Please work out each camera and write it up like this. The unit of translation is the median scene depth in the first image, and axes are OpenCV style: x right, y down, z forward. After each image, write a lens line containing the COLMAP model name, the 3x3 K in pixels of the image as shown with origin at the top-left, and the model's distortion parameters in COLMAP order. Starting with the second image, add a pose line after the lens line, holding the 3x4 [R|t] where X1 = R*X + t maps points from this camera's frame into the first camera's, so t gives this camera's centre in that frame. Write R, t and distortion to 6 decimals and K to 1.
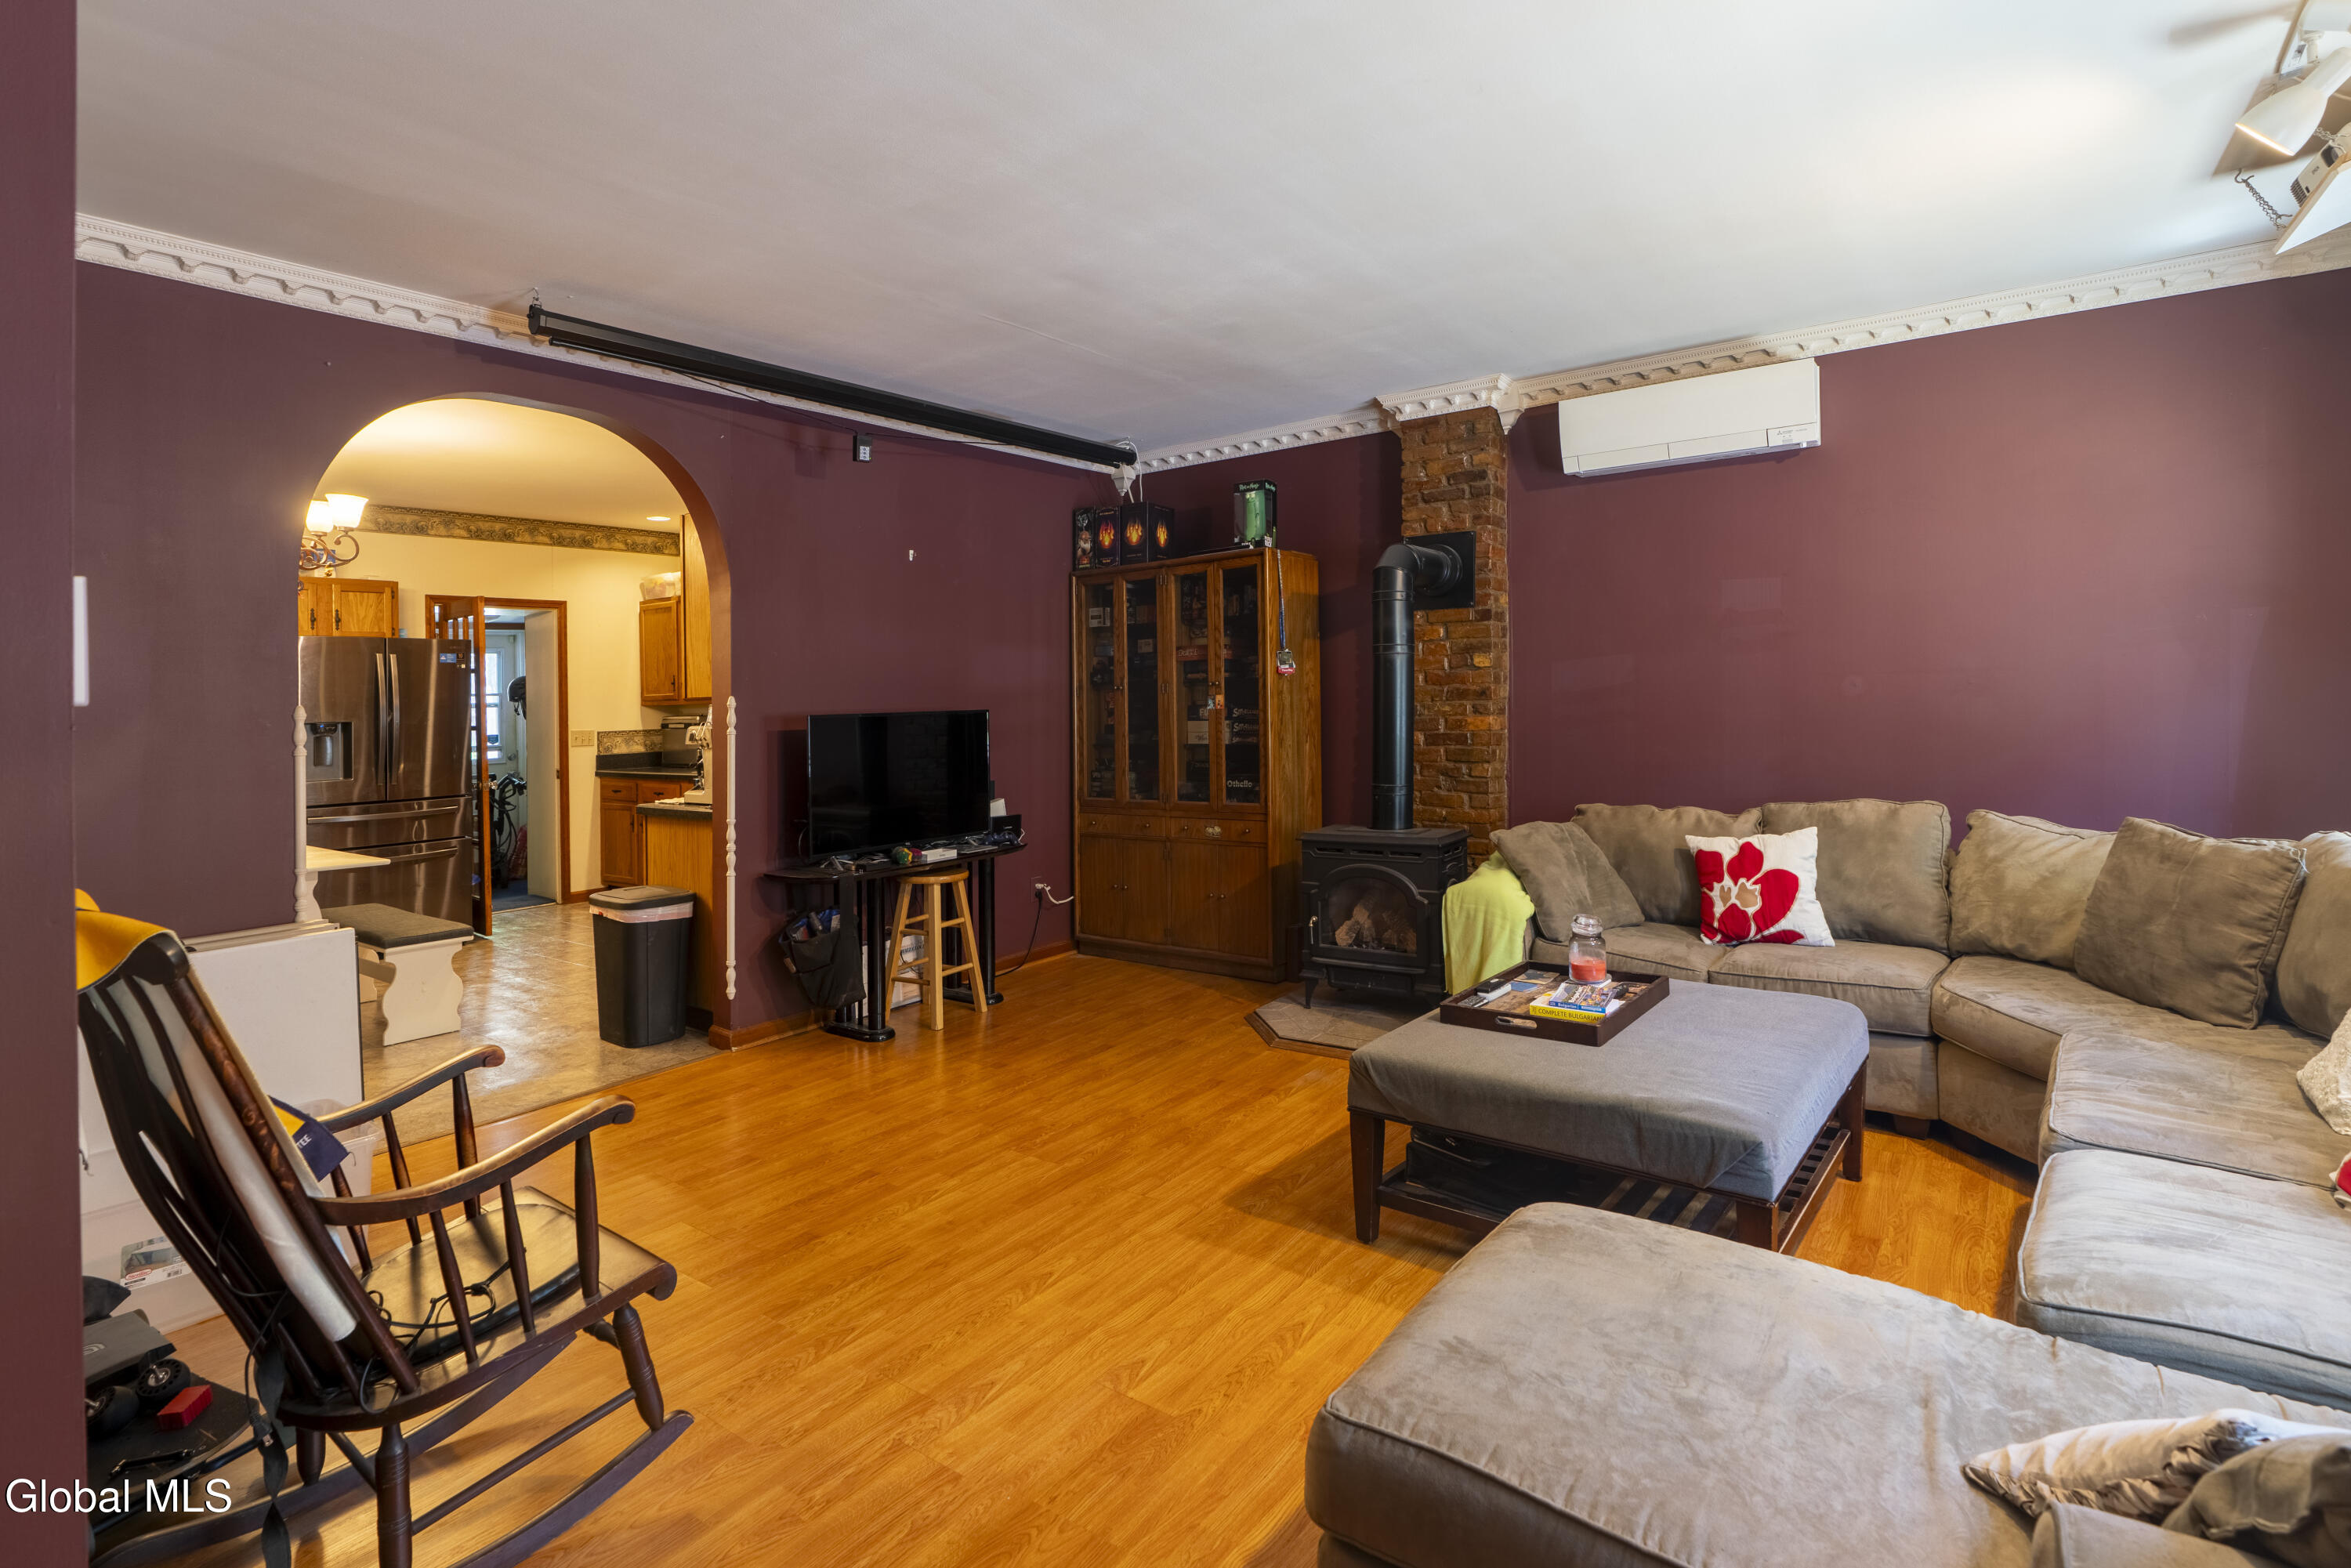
lens RADIAL K [[1081.3, 0, 1162.6], [0, 1081.3, 691.4], [0, 0, 1]] dist [-0.003495, -0.000604]
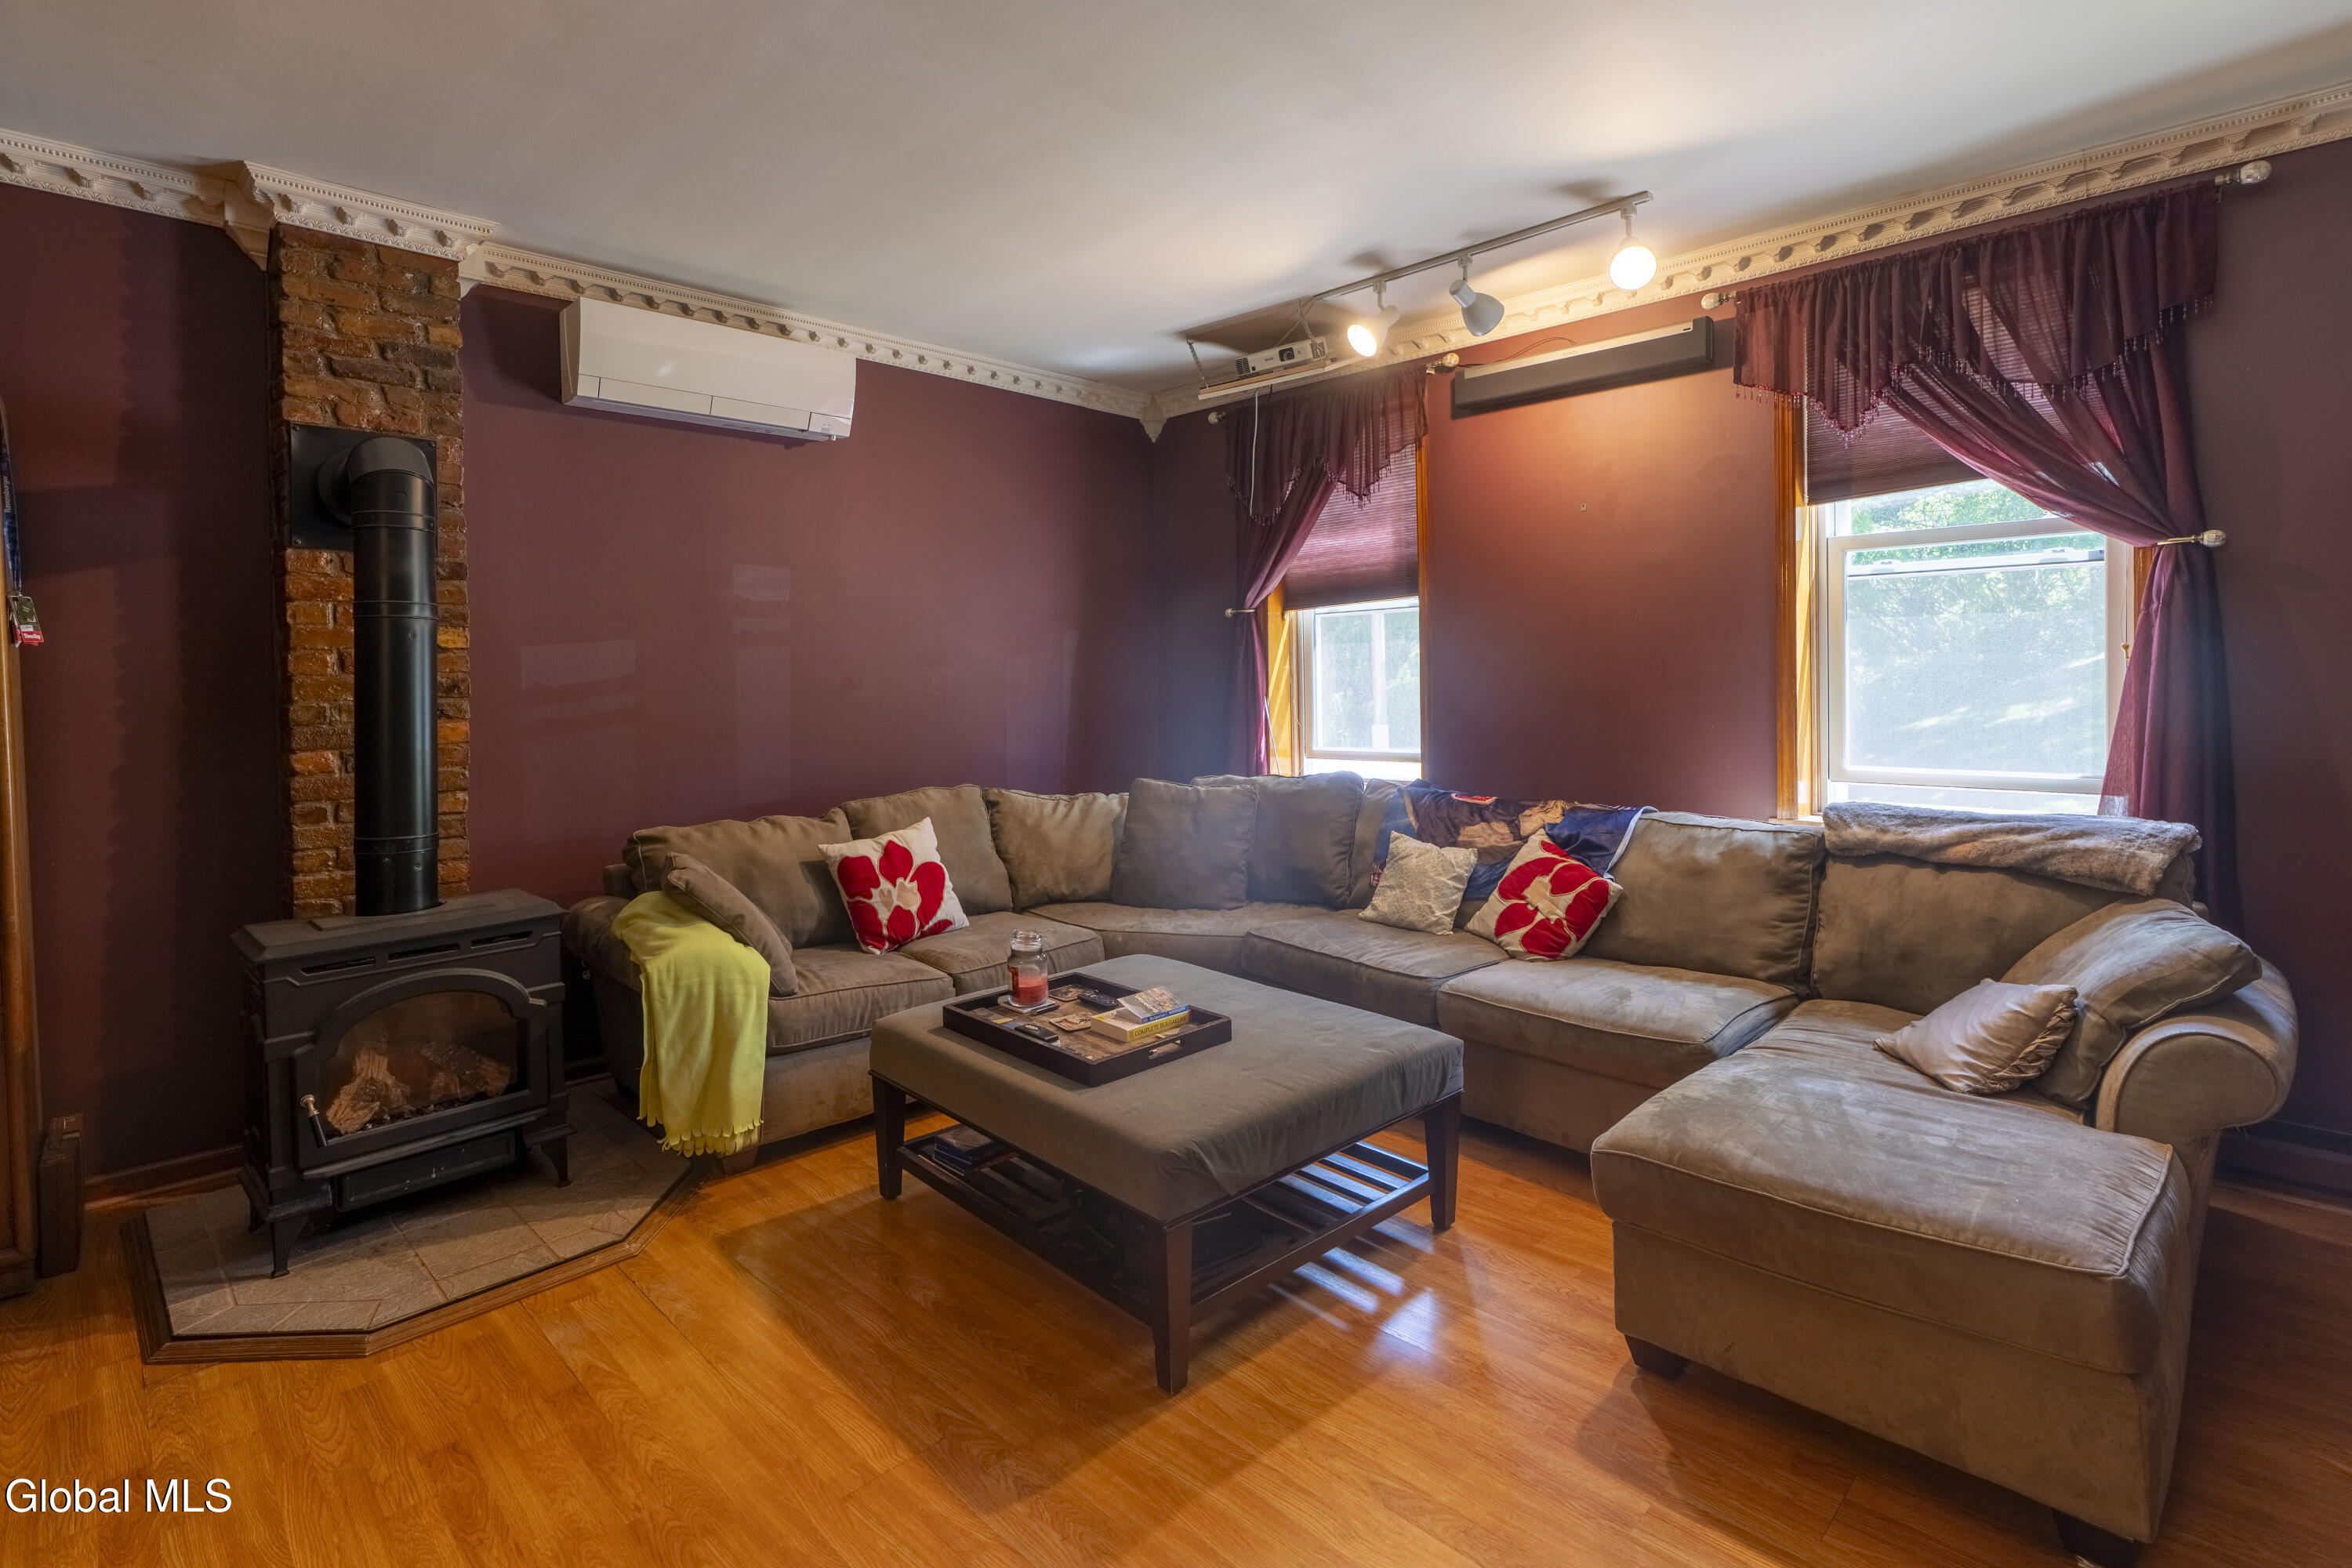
lens RADIAL K [[1081.8, 0, 1194.7], [0, 1081.8, 706.4], [0, 0, 1]] dist [-0.003495, -0.000604]
pose [[0.175032, -0.000878, 0.984562, -0.361164], [0.003630, 0.999993, 0.000247, 0.019136], [-0.984556, 0.003530, 0.175034, 0.551993]]
